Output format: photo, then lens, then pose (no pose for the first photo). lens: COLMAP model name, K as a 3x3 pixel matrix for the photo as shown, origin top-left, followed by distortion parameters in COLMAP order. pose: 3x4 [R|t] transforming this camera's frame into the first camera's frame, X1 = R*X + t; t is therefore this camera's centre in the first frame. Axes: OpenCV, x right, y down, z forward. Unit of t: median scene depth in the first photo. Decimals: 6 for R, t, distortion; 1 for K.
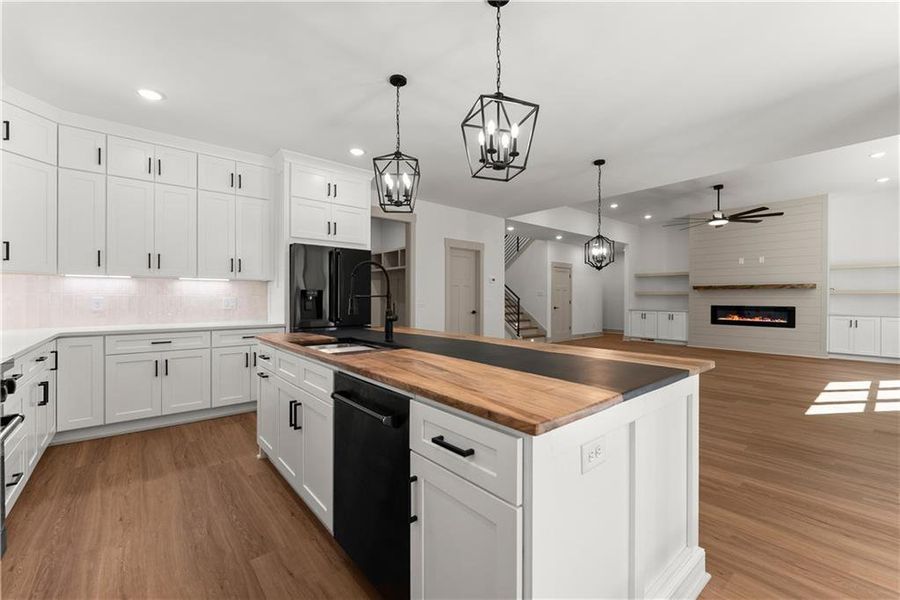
lens RADIAL K [[378.4, 0, 450.0], [0, 378.4, 300.0], [0, 0, 1]] dist [-0.000664, -0.000037]
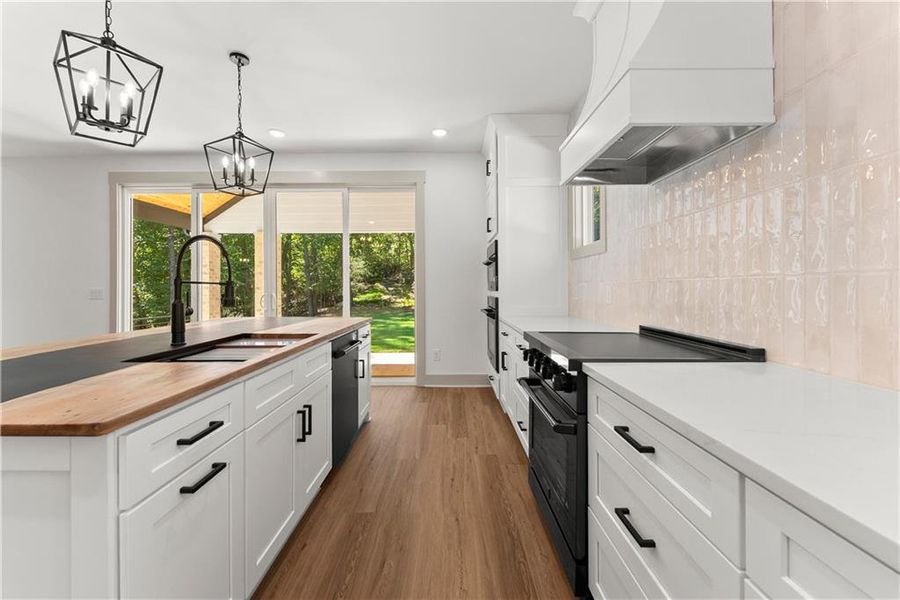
lens RADIAL K [[371.1, 0, 449.1], [0, 371.1, 286.1], [0, 0, 1]] dist [-0.001481, -0.000358]
pose [[-0.766565, 0.000015, 0.642167, -0.315750], [0.003760, 0.999983, 0.004465, -0.001472], [-0.642156, 0.005837, -0.766552, 0.378232]]
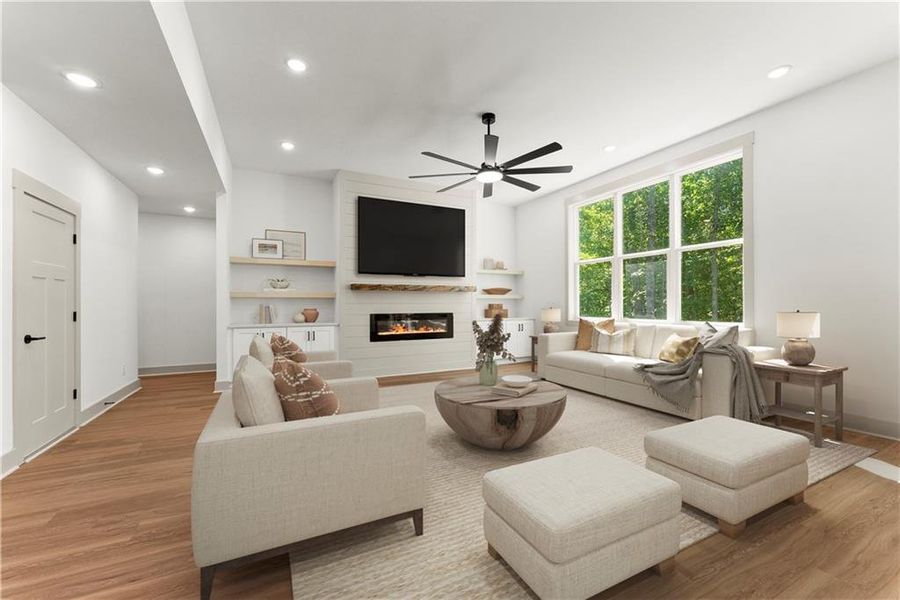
lens RADIAL K [[369.4, 0, 452.4], [0, 369.4, 306.8], [0, 0, 1]] dist [-0.000807, -0.000060]
pose [[0.230206, -0.008159, 0.973108, 0.104880], [0.012744, 0.999904, 0.005369, -0.000531], [-0.973058, 0.011166, 0.230288, 0.810698]]
